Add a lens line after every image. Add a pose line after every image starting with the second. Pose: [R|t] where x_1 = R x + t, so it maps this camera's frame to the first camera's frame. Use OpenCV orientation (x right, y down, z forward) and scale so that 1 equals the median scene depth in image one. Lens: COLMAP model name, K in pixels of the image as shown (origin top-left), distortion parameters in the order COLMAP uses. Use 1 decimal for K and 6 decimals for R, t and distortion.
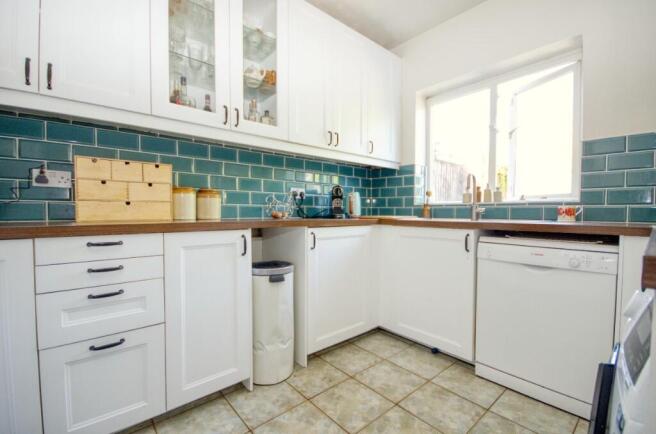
lens RADIAL K [[287.9, 0, 325.1], [0, 287.9, 216.8], [0, 0, 1]] dist [0.005312, 0.000311]
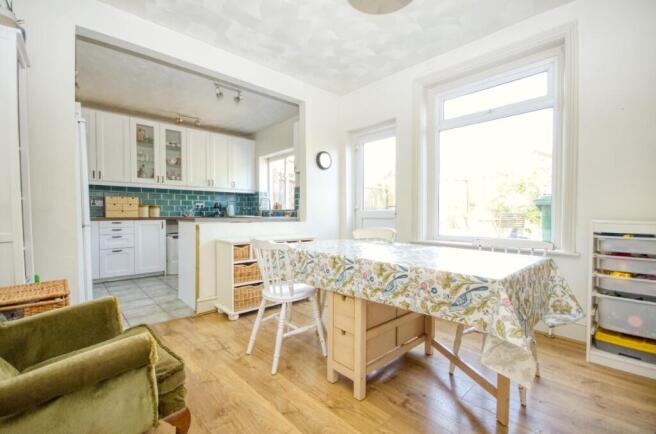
lens RADIAL K [[287.9, 0, 324.8], [0, 287.9, 217.4], [0, 0, 1]] dist [0.005312, 0.000311]
pose [[0.999699, -0.006289, 0.023725, 1.271368], [0.006500, 0.999940, -0.008821, 0.053545], [-0.023668, 0.008972, 0.999680, -1.937170]]
